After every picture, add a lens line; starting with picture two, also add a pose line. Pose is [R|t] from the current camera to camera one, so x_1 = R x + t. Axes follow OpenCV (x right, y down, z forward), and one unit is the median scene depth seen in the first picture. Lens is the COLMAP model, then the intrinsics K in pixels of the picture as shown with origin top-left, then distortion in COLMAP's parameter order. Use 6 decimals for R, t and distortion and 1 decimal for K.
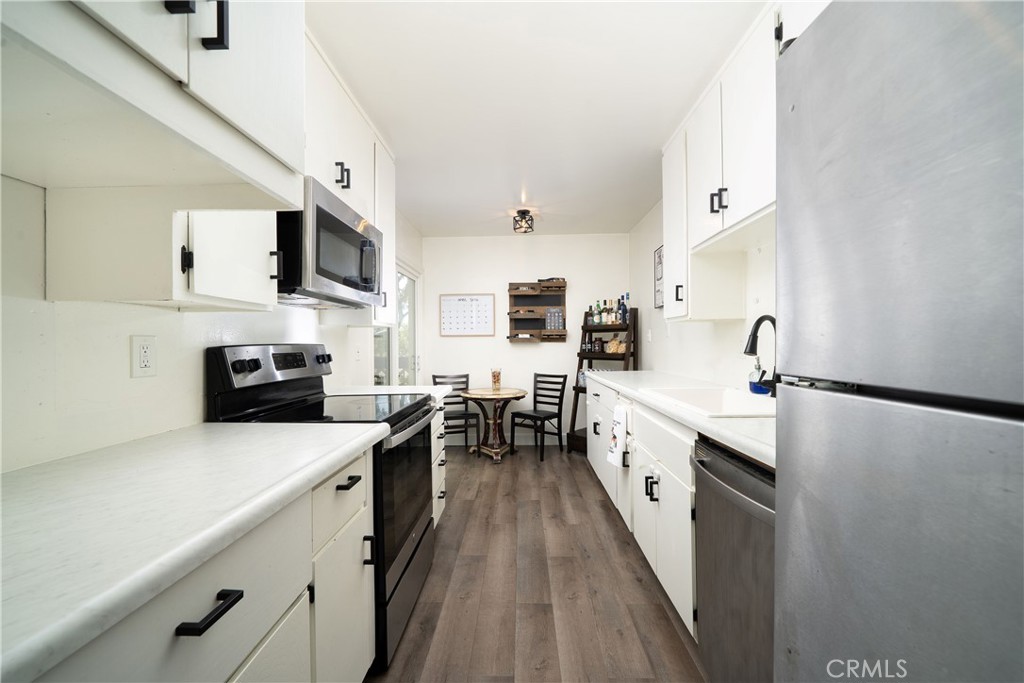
lens RADIAL K [[389.6, 0, 508.4], [0, 389.6, 347.7], [0, 0, 1]] dist [-0.001440, -0.000077]
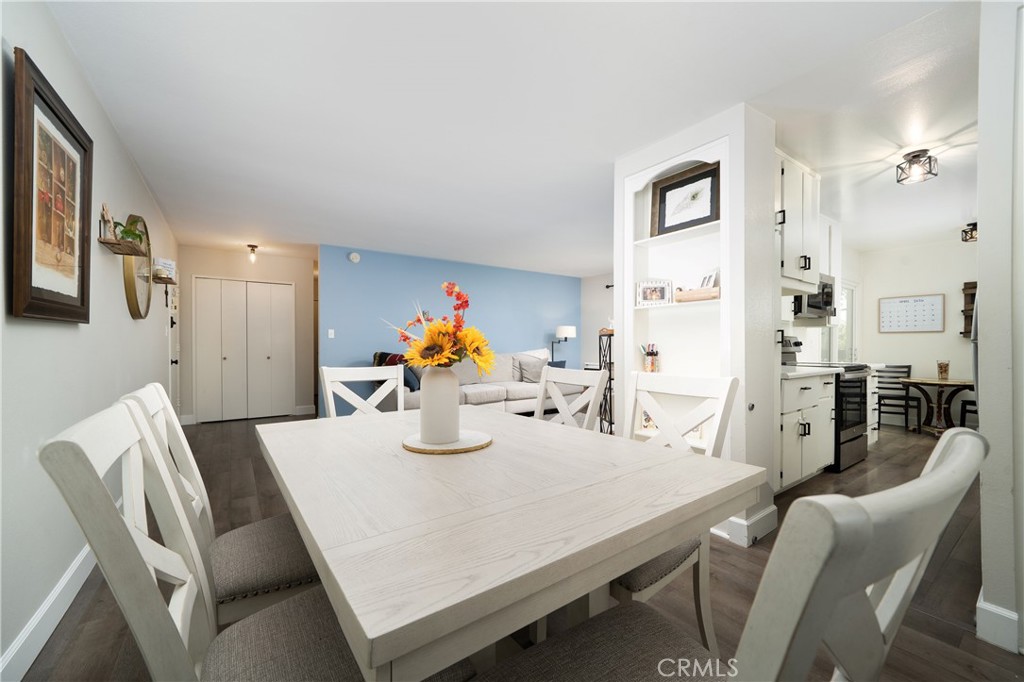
lens RADIAL K [[396.4, 0, 517.3], [0, 396.4, 345.1], [0, 0, 1]] dist [-0.002361, -0.000185]
pose [[0.600502, 0.013675, -0.799506, 0.146054], [-0.017355, 0.999841, 0.004066, 0.025888], [0.799435, 0.011434, 0.600644, -0.699725]]
